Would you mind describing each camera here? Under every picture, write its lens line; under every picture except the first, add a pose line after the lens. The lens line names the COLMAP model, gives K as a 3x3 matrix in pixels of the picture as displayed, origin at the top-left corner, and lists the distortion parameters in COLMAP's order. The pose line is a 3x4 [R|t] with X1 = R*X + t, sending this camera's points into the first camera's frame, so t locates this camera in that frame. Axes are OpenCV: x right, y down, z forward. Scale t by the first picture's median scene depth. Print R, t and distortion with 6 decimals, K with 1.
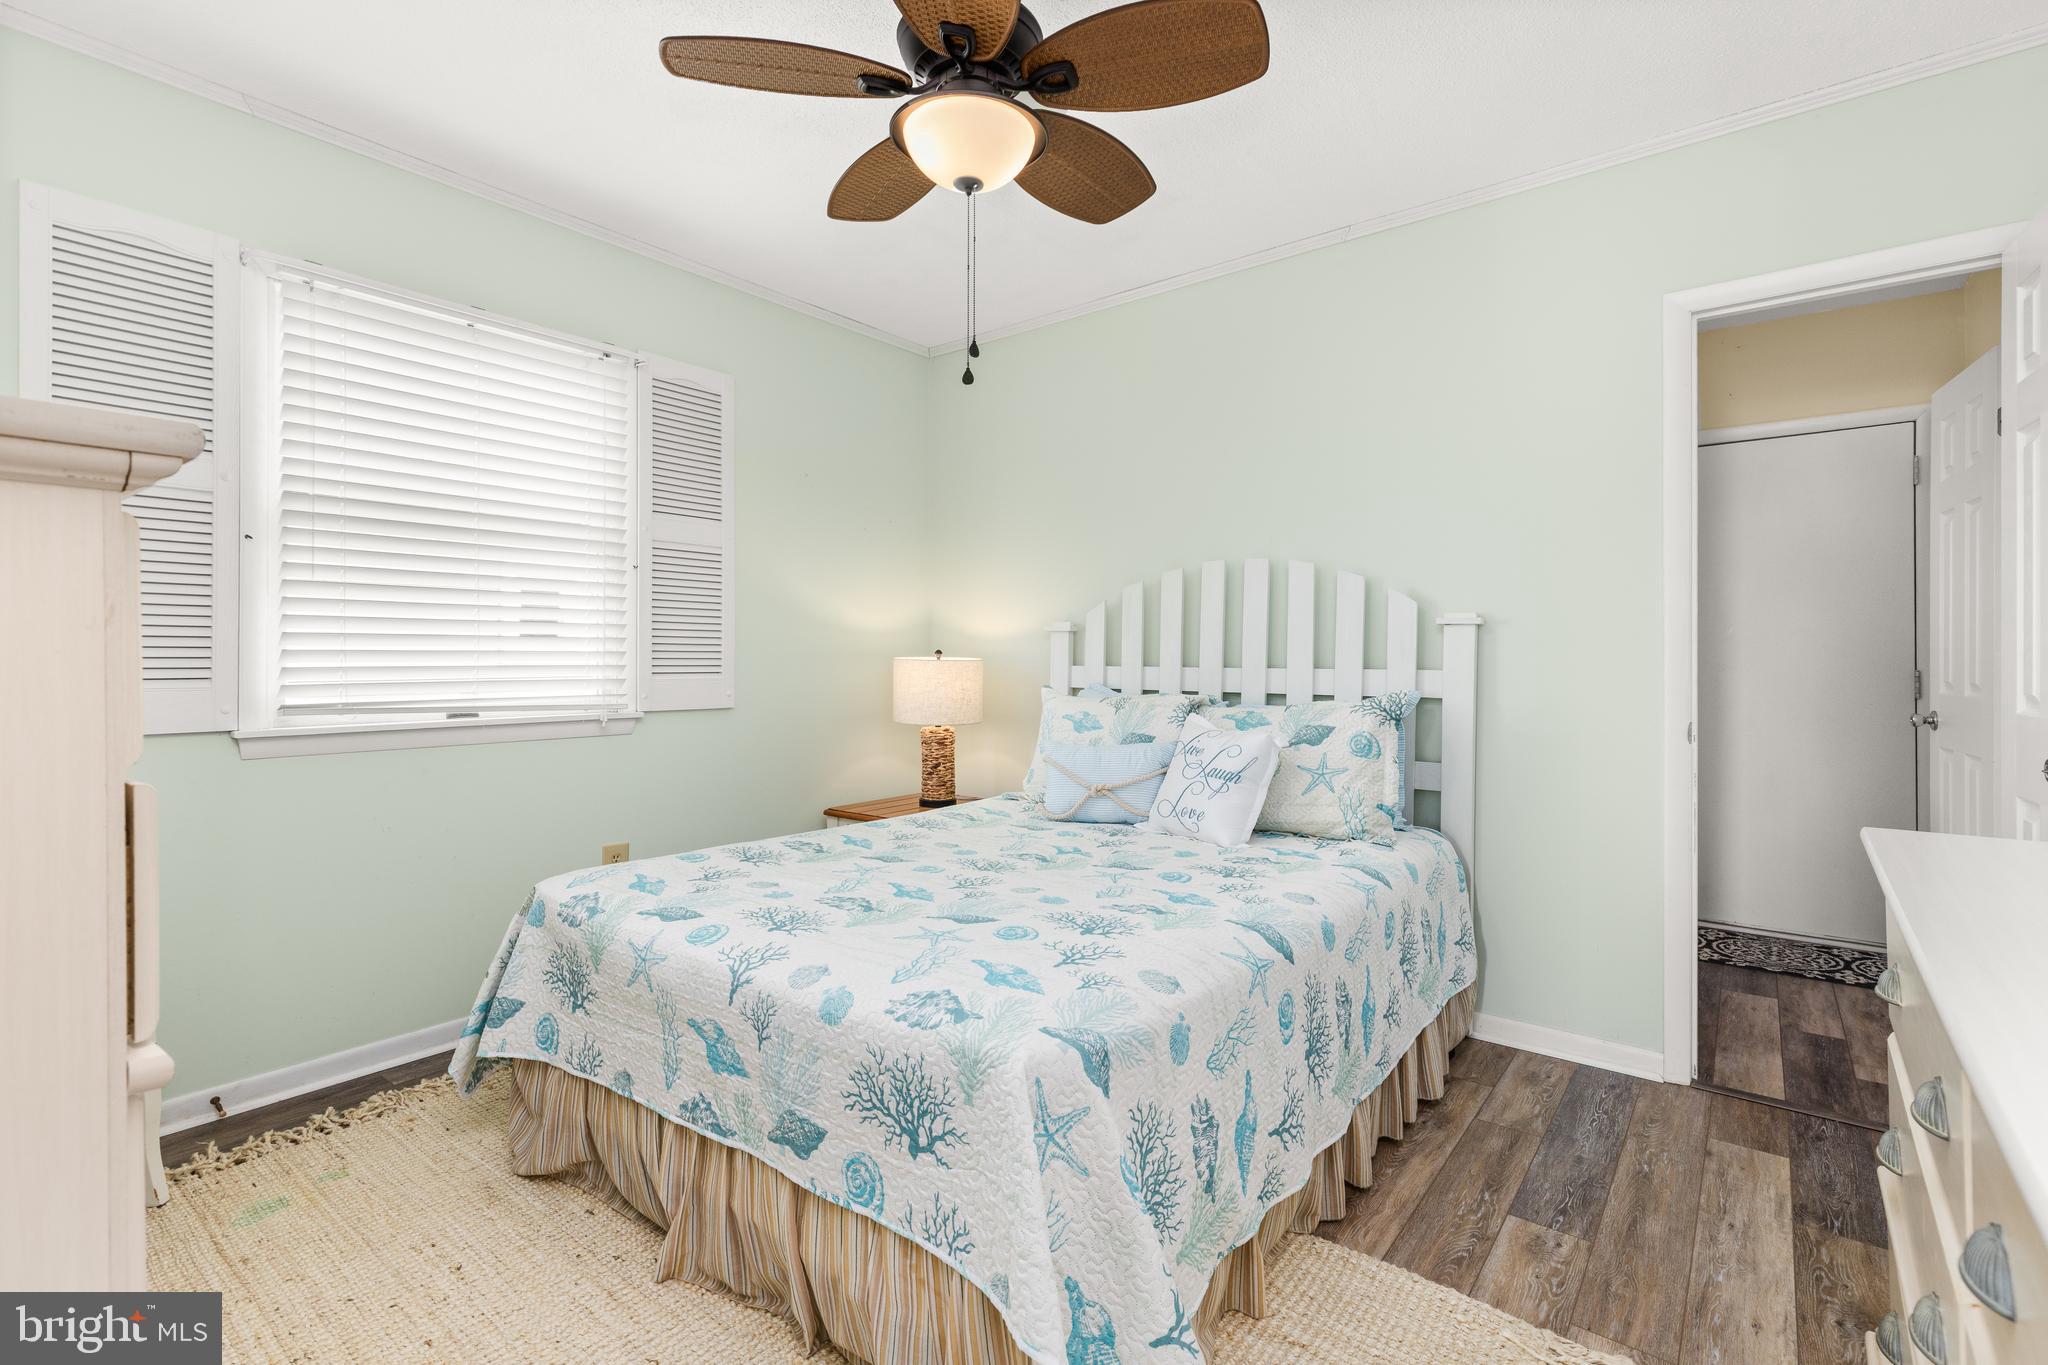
lens RADIAL K [[933.5, 0, 1024.6], [0, 933.5, 670.1], [0, 0, 1]] dist [-0.000728, -0.000005]
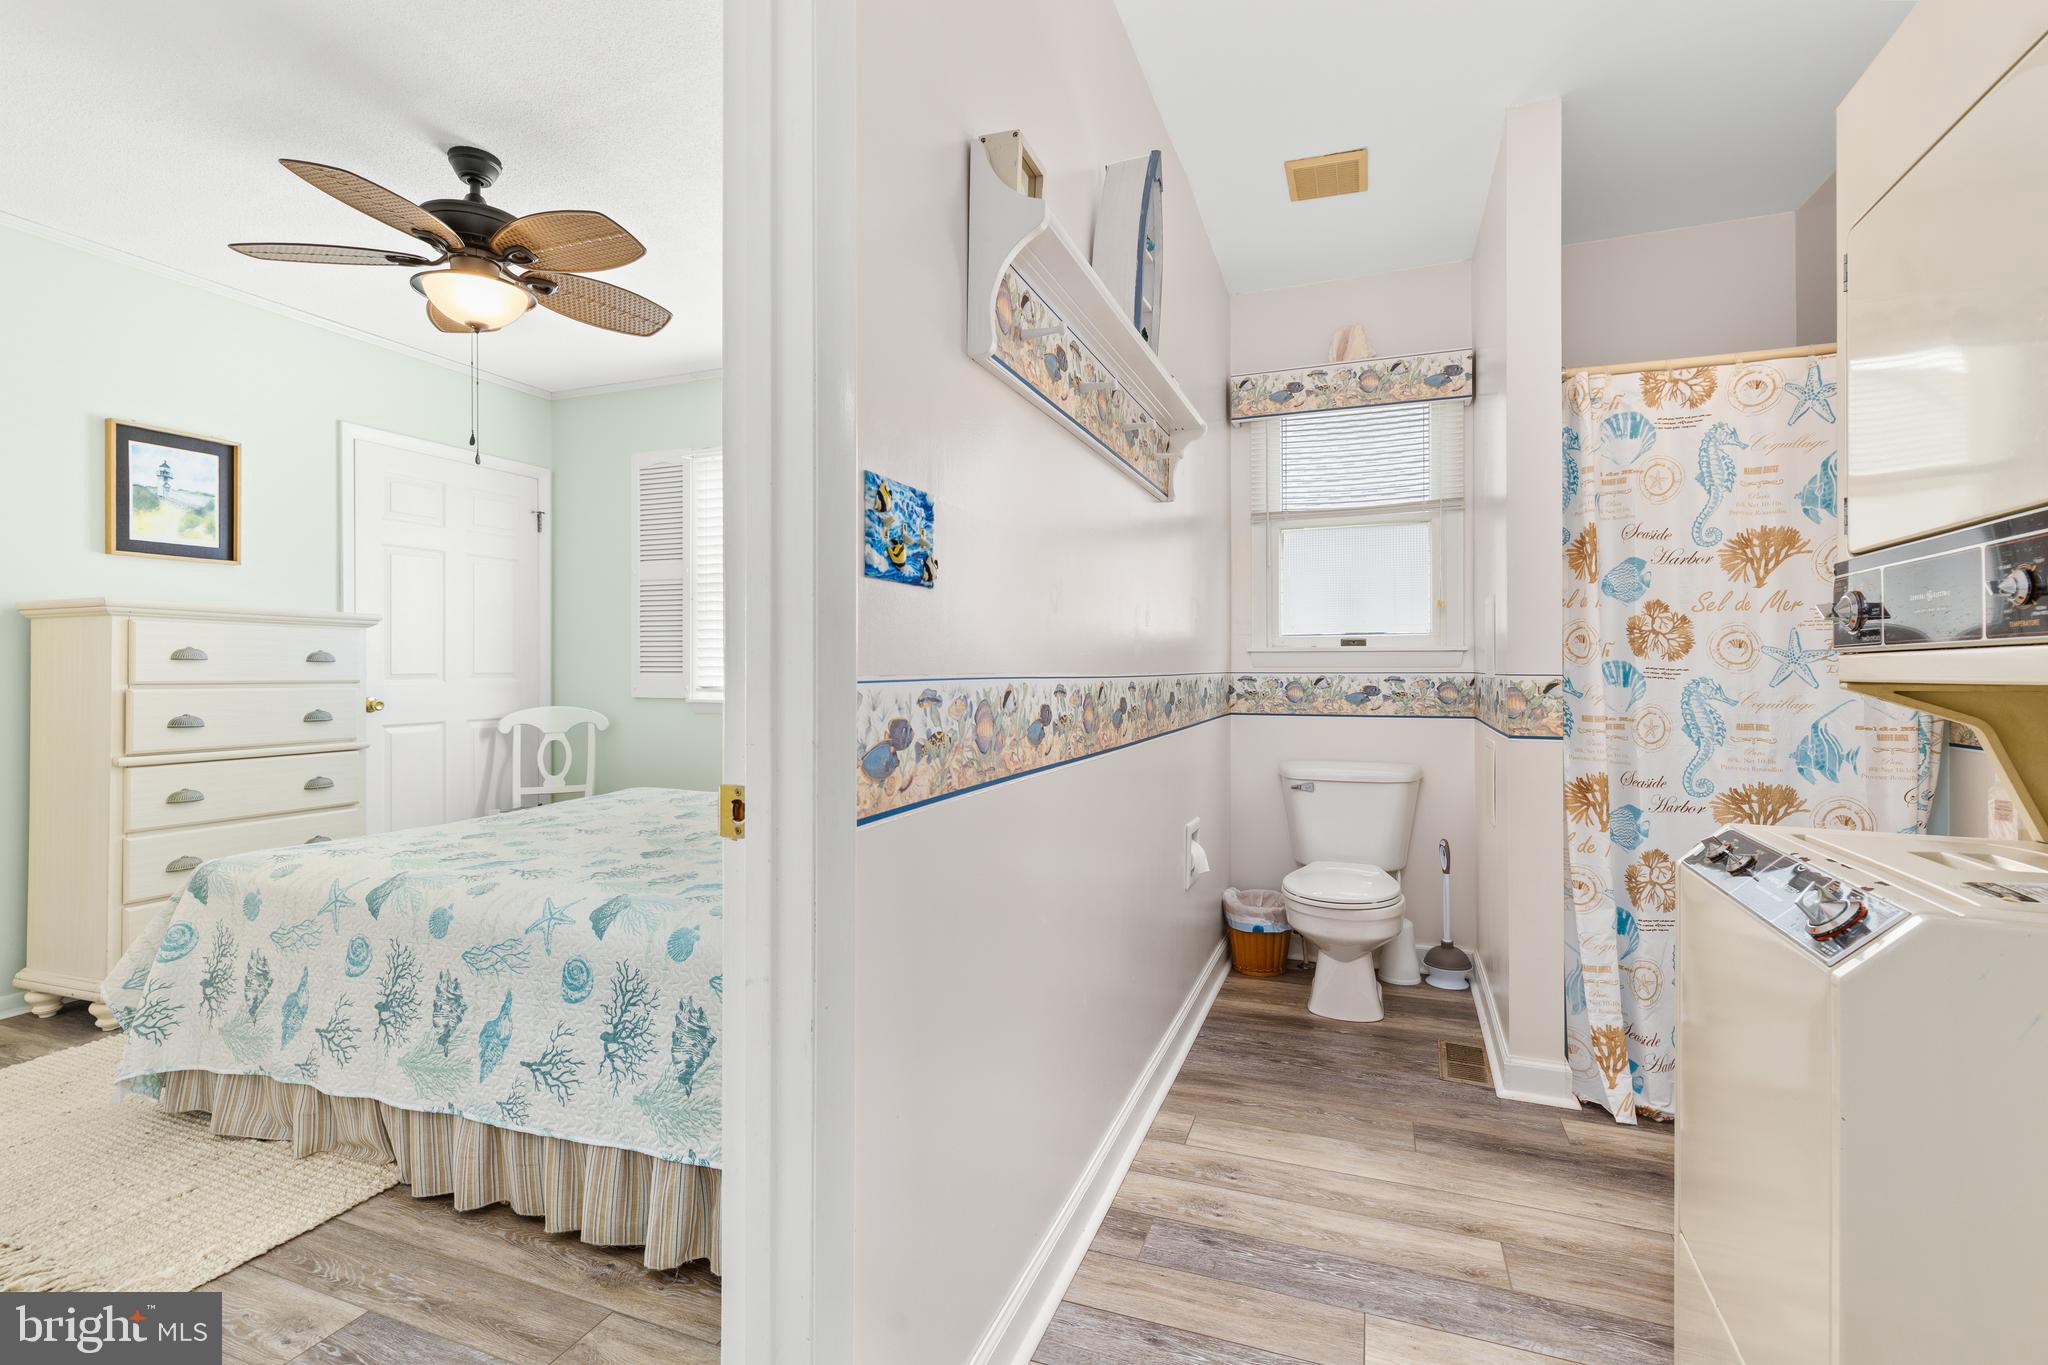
lens RADIAL K [[933.5, 0, 1024.0], [0, 933.5, 674.4], [0, 0, 1]] dist [-0.000728, -0.000005]
pose [[0.293421, -0.000026, -0.955983, 1.472697], [-0.005726, 0.999982, -0.001785, 0.008773], [0.955966, 0.005998, 0.293415, 1.295263]]
